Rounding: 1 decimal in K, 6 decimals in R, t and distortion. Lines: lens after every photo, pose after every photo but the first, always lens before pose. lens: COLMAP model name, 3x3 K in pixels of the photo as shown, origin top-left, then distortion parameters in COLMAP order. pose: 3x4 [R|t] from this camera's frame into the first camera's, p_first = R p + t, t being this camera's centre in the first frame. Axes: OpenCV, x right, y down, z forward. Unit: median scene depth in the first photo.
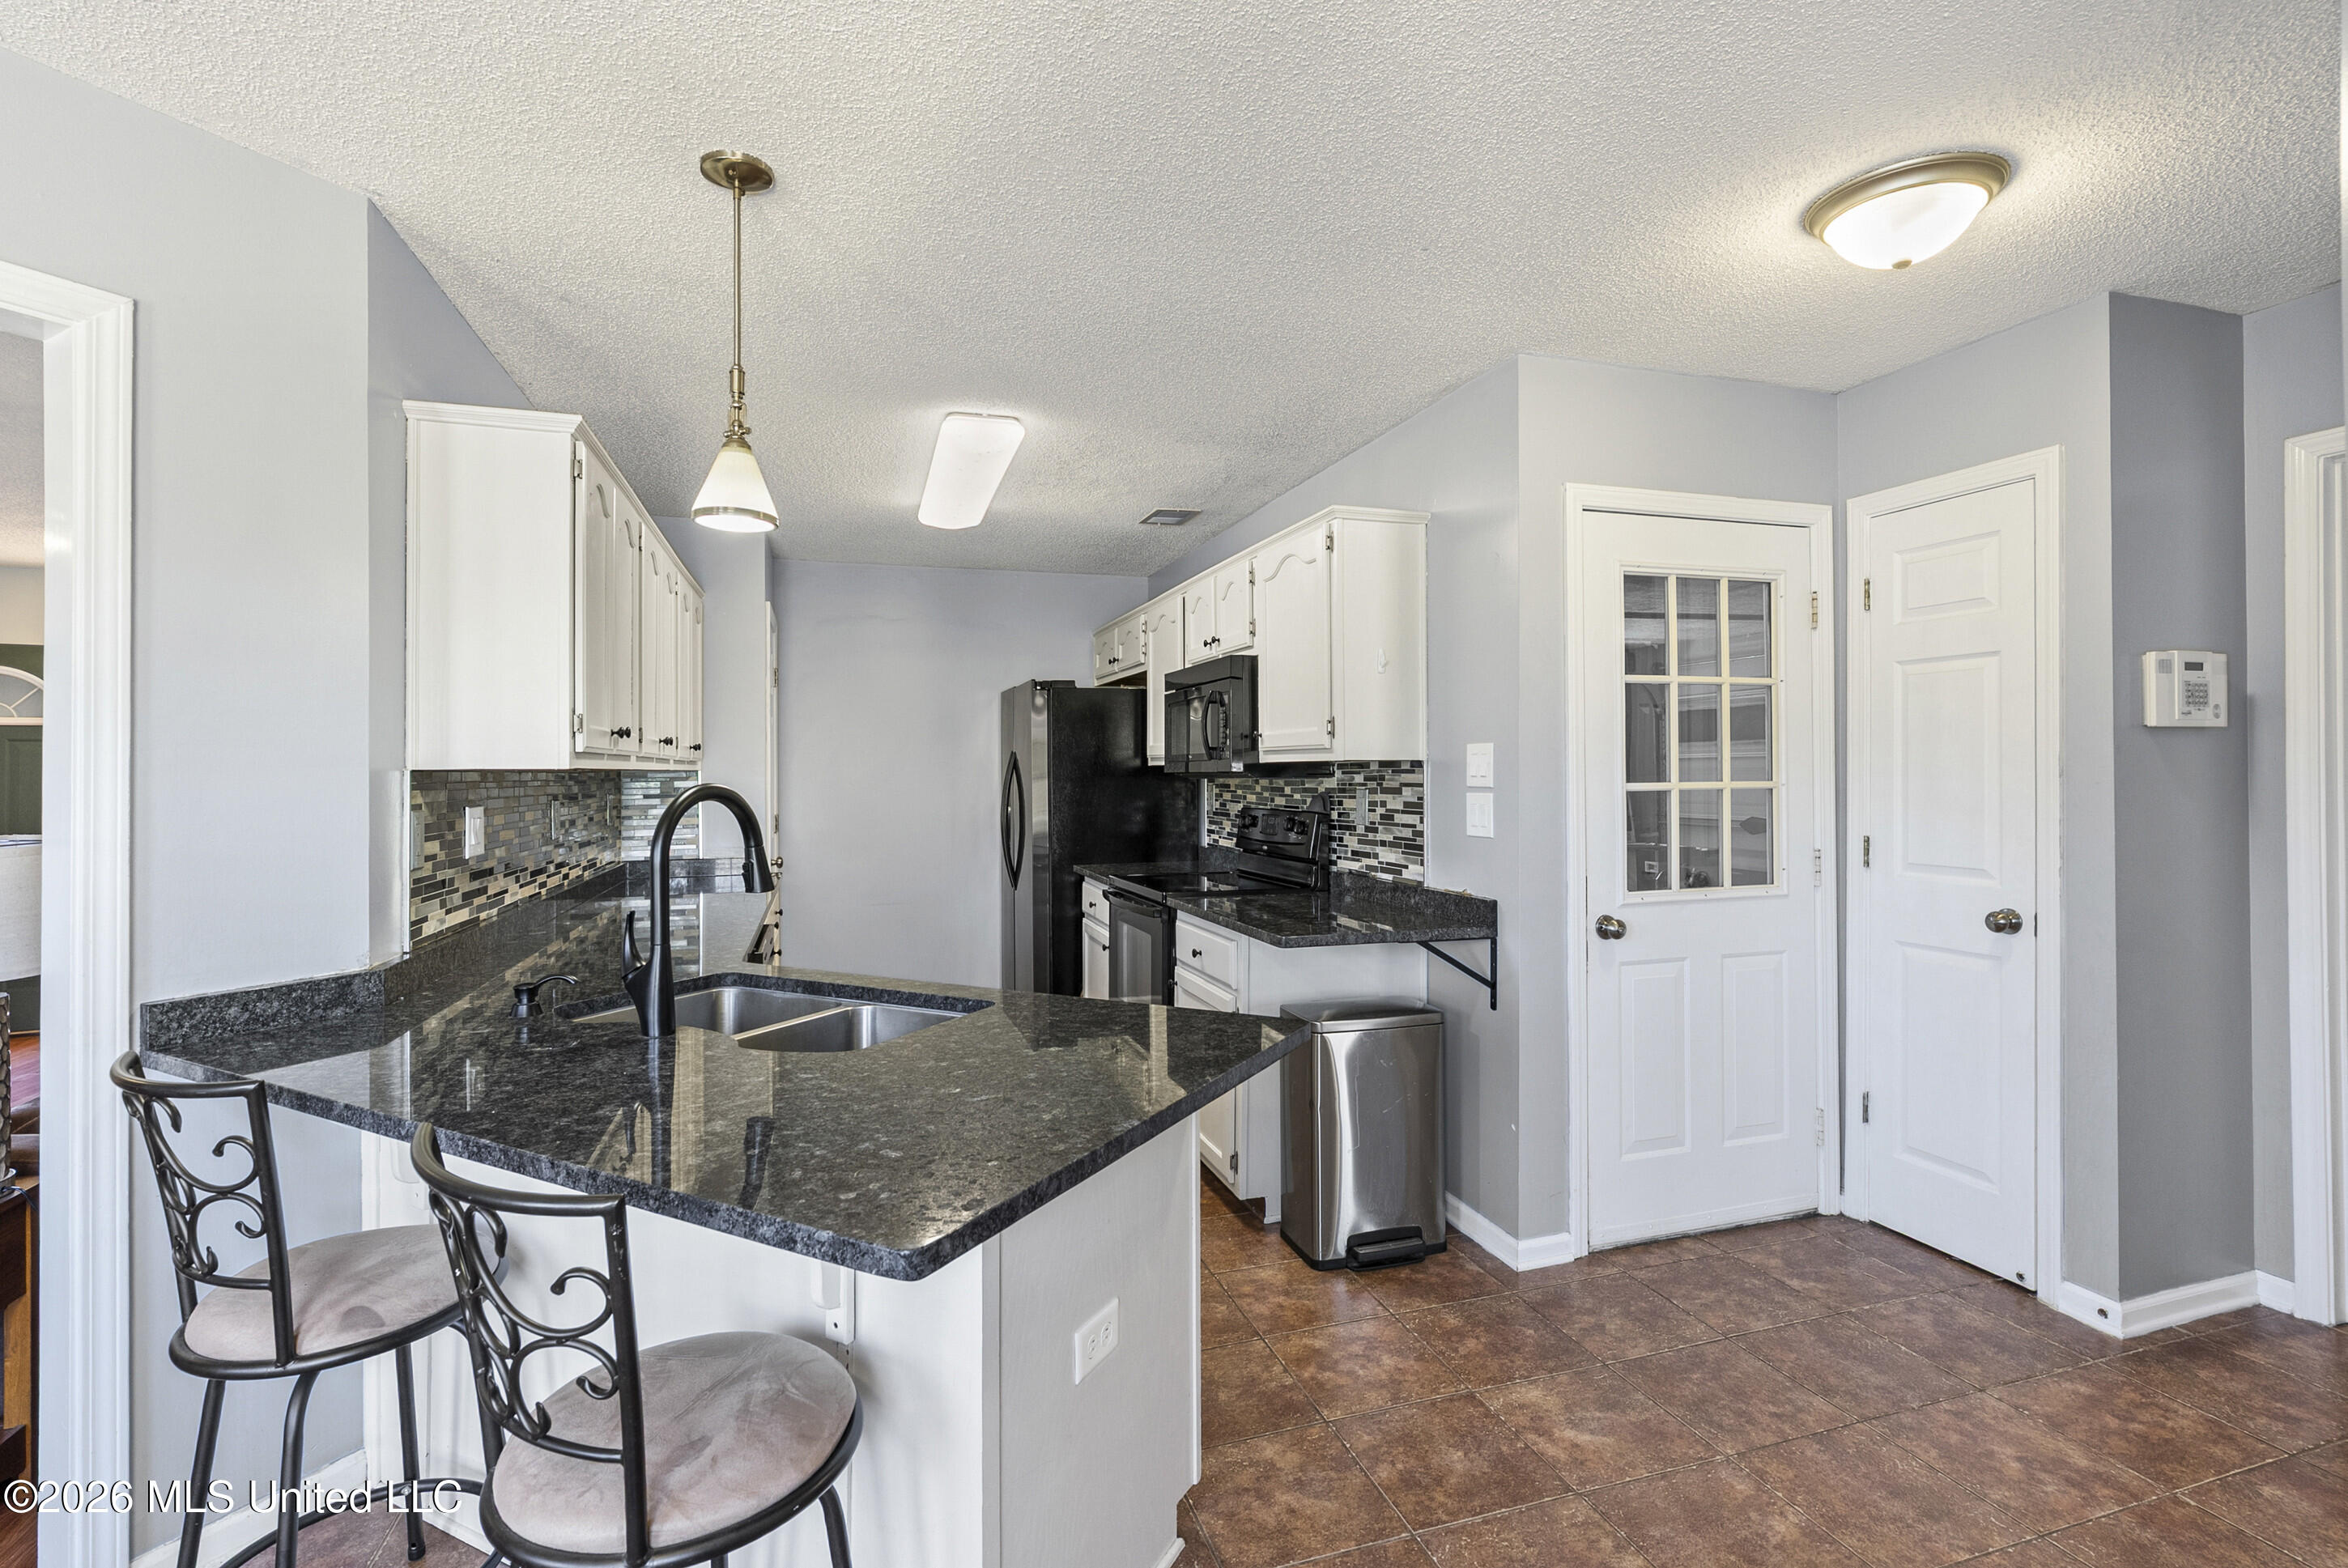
lens RADIAL K [[1080.2, 0, 1169.9], [0, 1080.2, 740.8], [0, 0, 1]] dist [-0.004118, 0.000756]
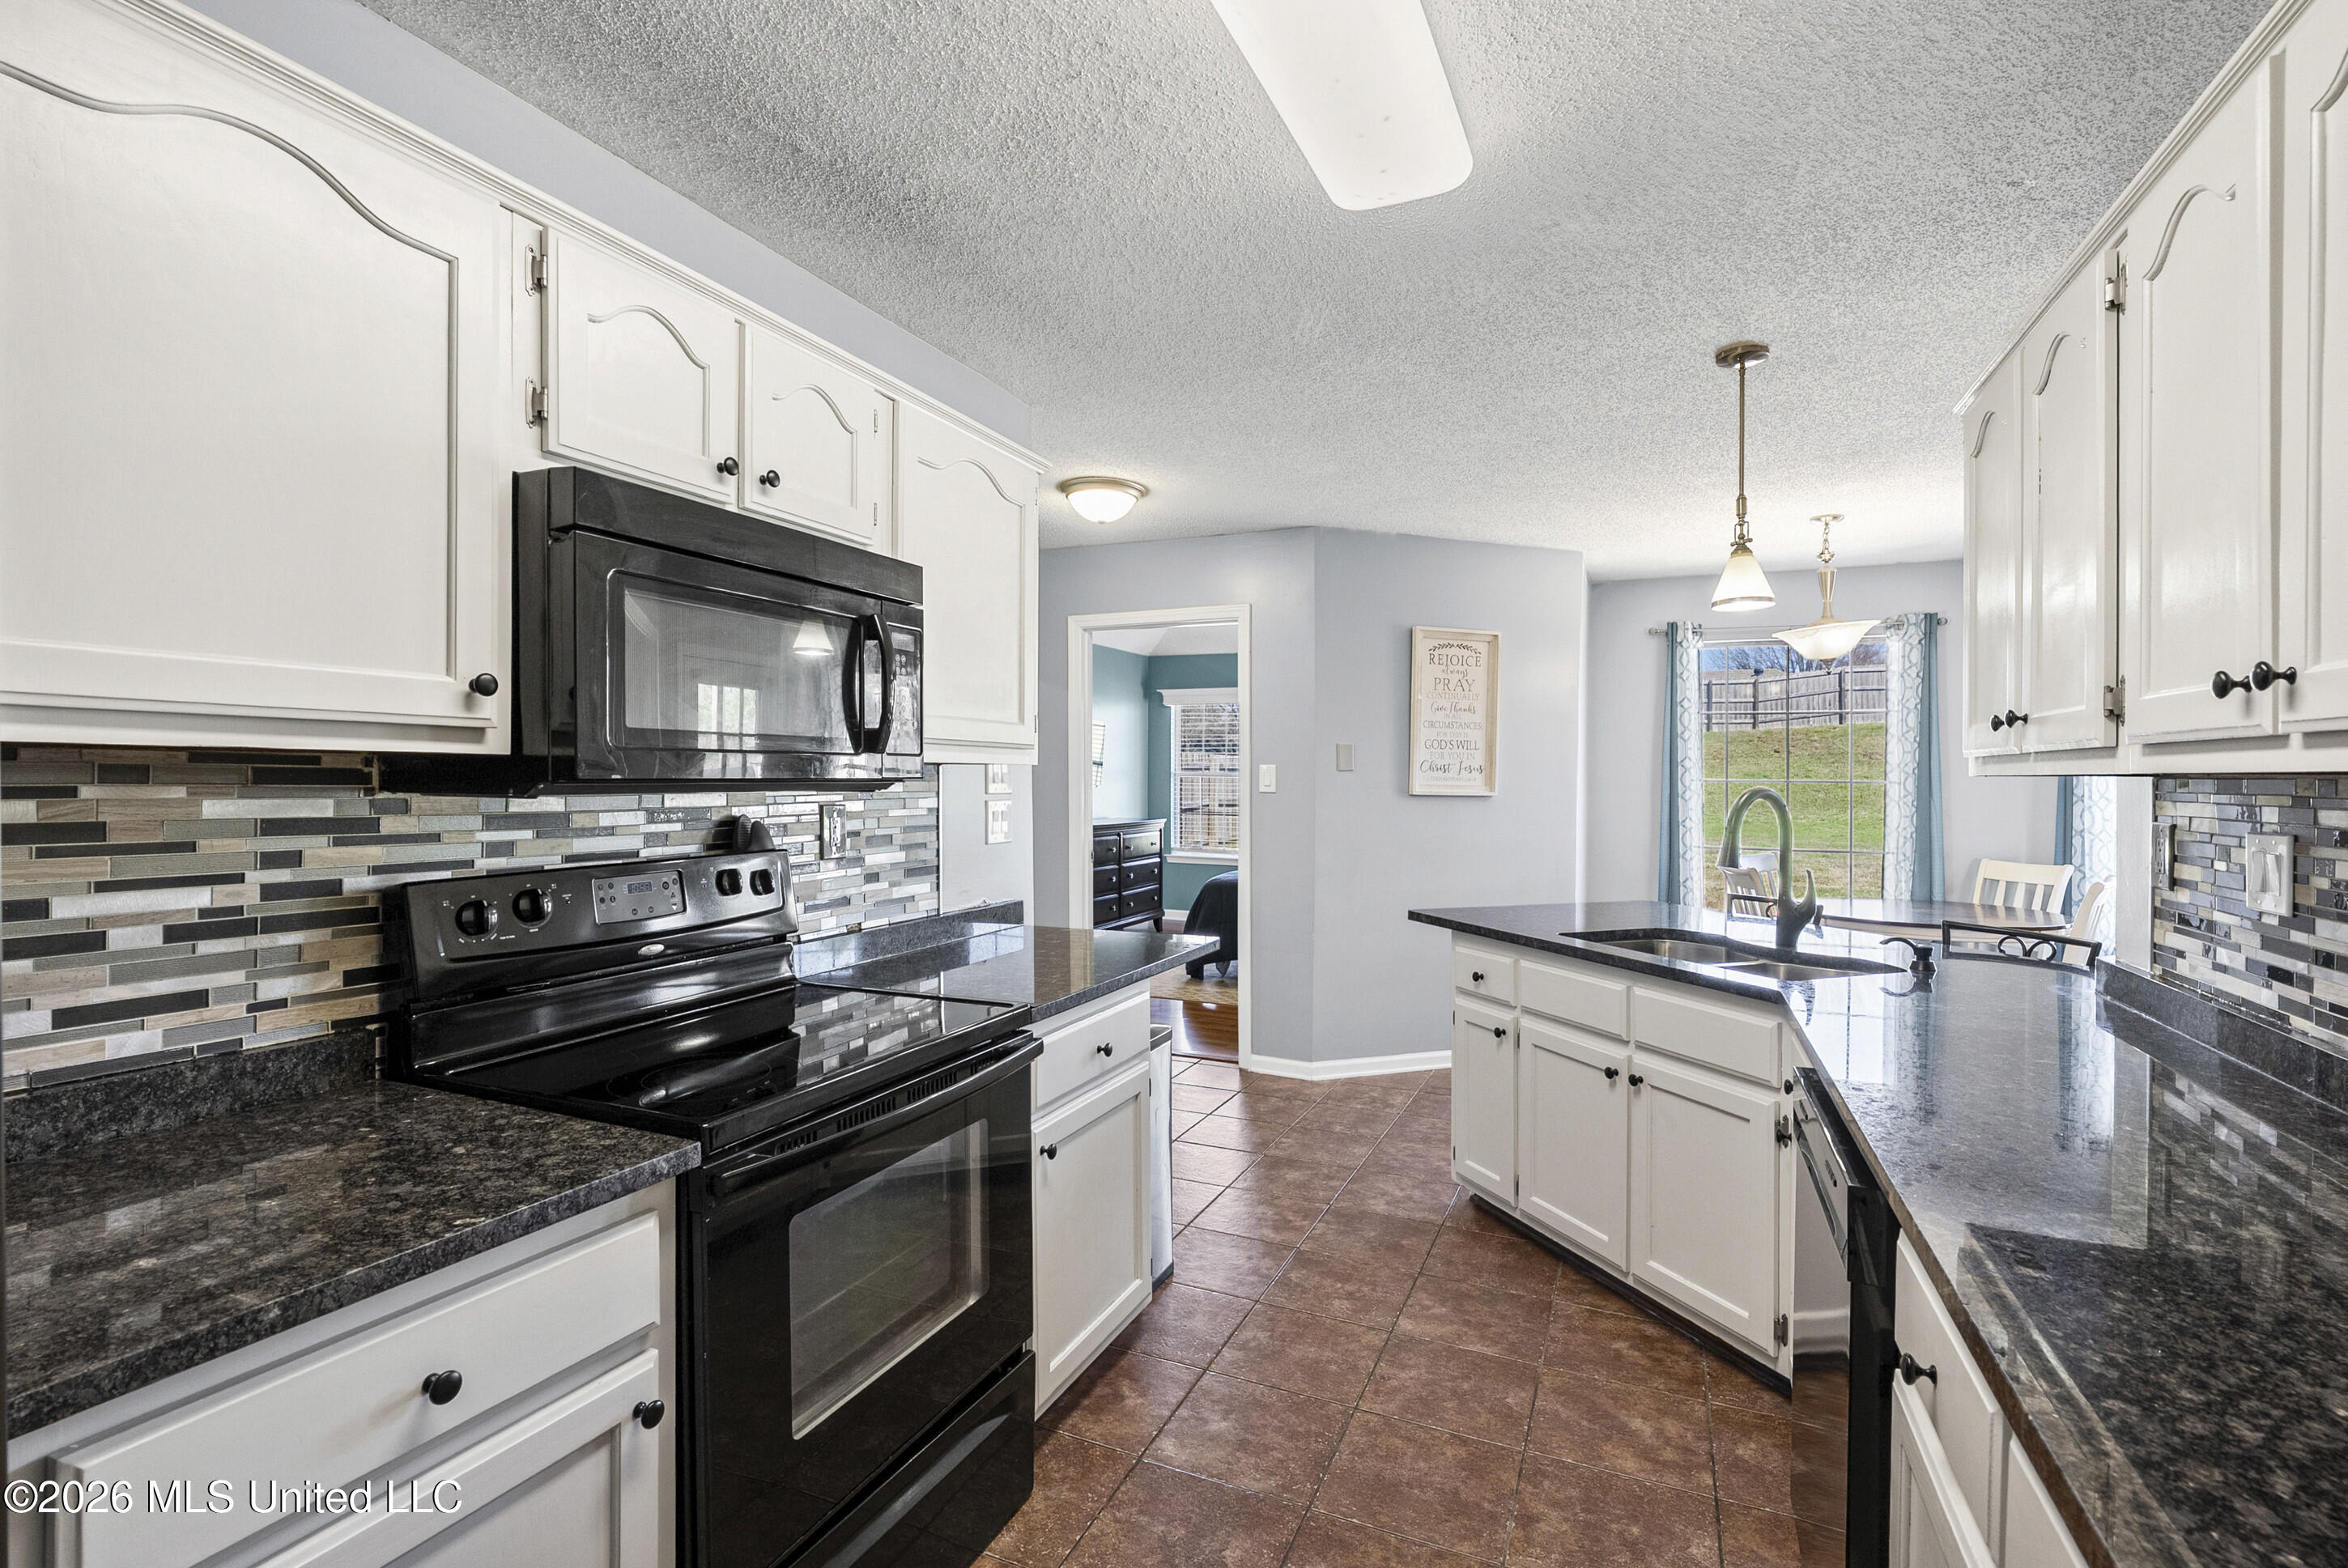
lens RADIAL K [[1080.2, 0, 1169.9], [0, 1080.2, 740.8], [0, 0, 1]] dist [-0.004118, 0.000756]
pose [[-0.747085, 0.024680, 0.664270, -0.469933], [-0.016271, 0.998332, -0.055391, 0.042096], [-0.664529, -0.052190, -0.745437, 1.525274]]
